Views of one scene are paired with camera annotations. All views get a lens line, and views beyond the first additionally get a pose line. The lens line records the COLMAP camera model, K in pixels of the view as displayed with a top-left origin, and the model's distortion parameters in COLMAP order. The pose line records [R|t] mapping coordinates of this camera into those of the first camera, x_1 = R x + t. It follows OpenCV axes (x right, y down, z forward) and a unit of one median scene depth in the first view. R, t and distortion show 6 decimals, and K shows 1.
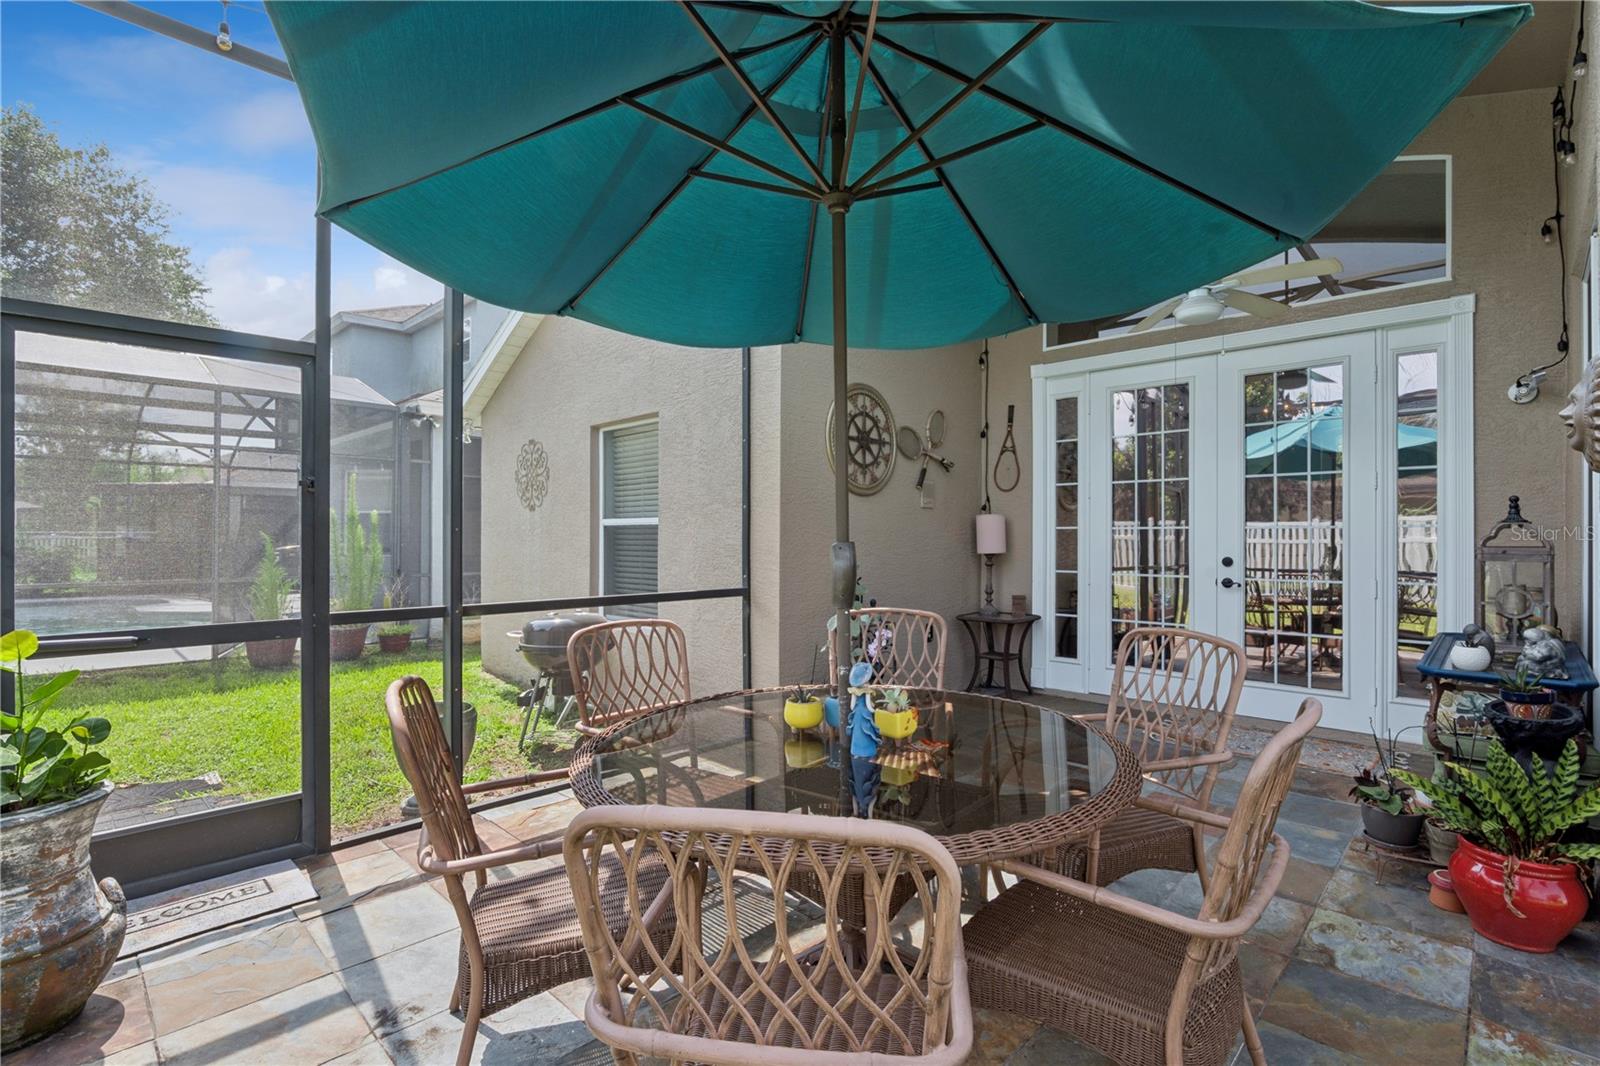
lens RADIAL K [[747.0, 0, 800.0], [0, 747.0, 533.0], [0, 0, 1]] dist [0.000318, 0.000050]
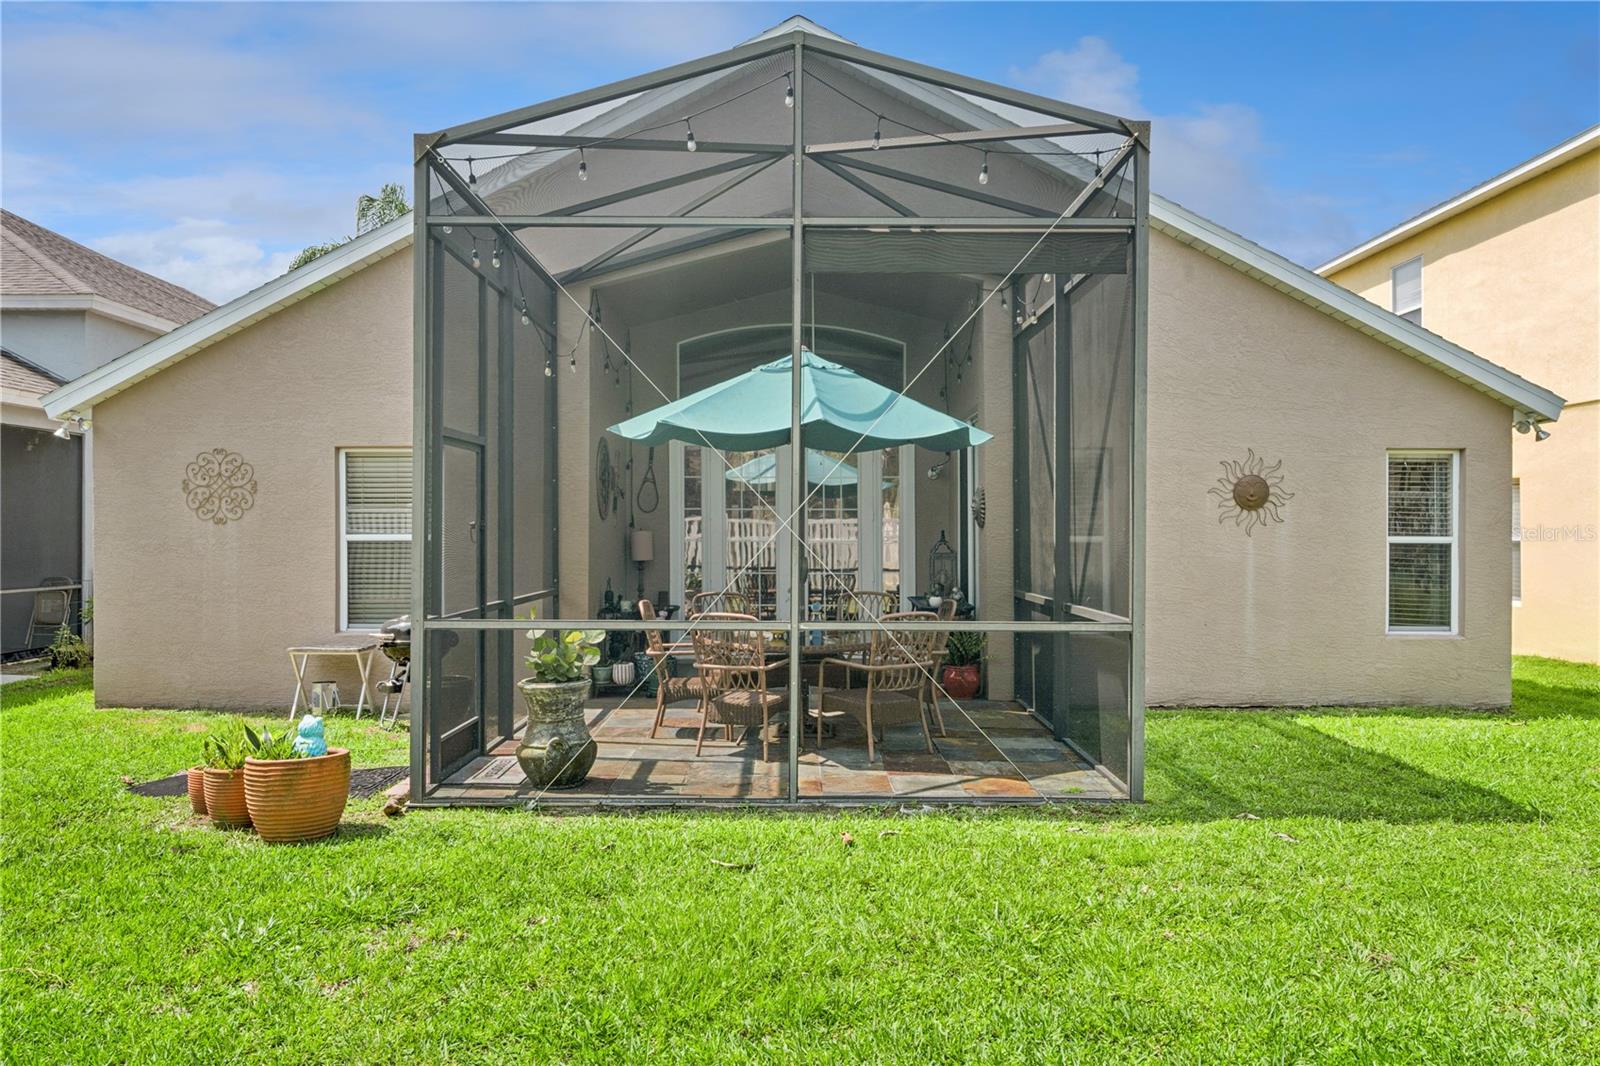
lens RADIAL K [[1108.2, 0, 800.0], [0, 1108.2, 533.0], [0, 0, 1]] dist [-0.000121, 0.000606]
pose [[0.734673, -0.000336, 0.678421, -0.850092], [-0.003082, 0.999988, 0.003833, -0.028715], [-0.678414, -0.004907, 0.734663, -0.605649]]
